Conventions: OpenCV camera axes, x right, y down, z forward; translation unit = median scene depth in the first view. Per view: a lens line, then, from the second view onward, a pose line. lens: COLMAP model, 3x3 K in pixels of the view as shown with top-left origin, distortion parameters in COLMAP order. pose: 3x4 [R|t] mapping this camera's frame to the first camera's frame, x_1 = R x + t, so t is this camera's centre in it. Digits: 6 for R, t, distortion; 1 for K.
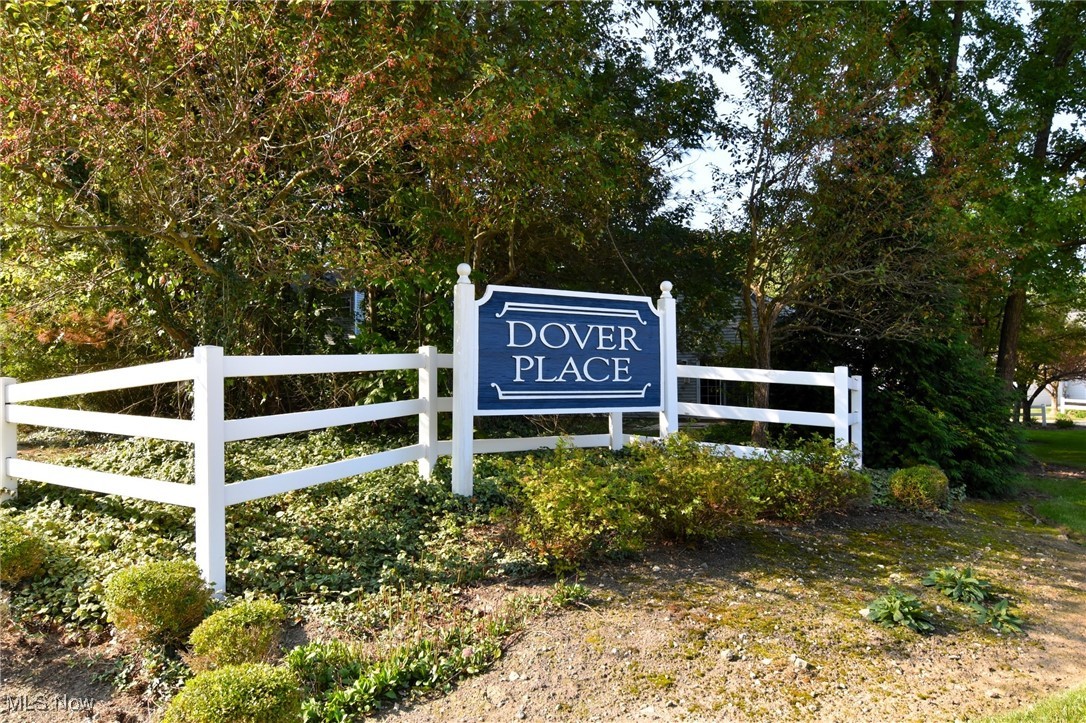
lens RADIAL K [[737.9, 0, 543.3], [0, 737.9, 361.9], [0, 0, 1]] dist [-0.004979, -0.005280]
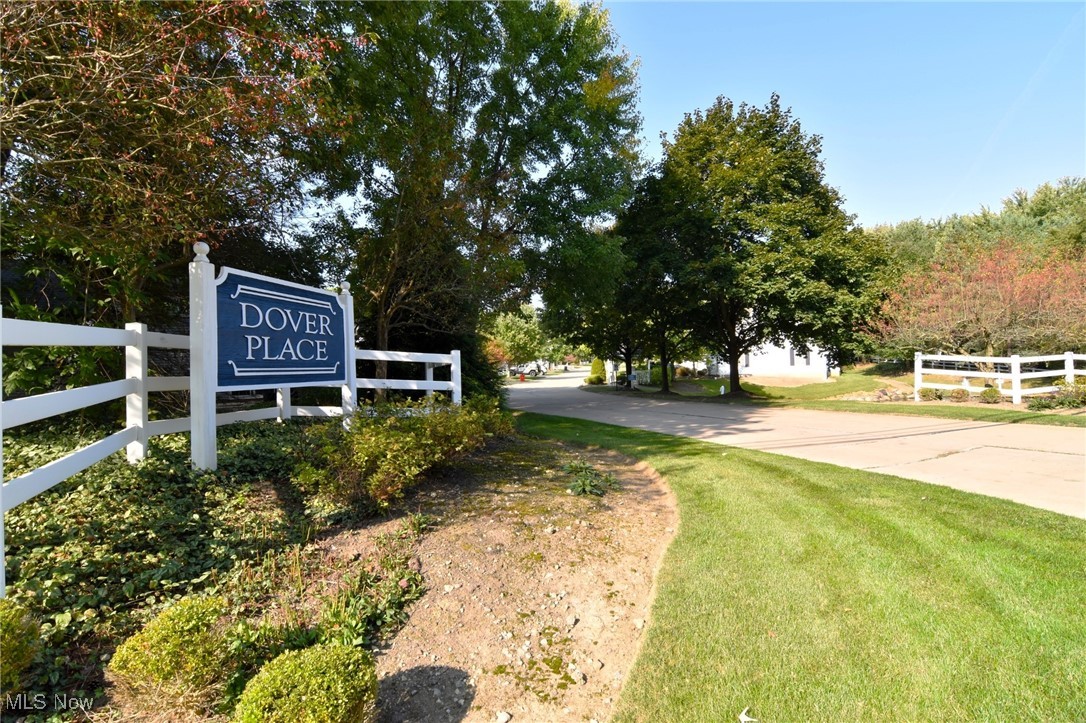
lens RADIAL K [[526.8, 0, 544.4], [0, 526.8, 363.9], [0, 0, 1]] dist [-0.011385, -0.005247]
pose [[0.663237, -0.008374, 0.748362, -0.321840], [-0.002459, 0.999908, 0.013369, 0.021727], [-0.748405, -0.010707, 0.663156, 0.164867]]
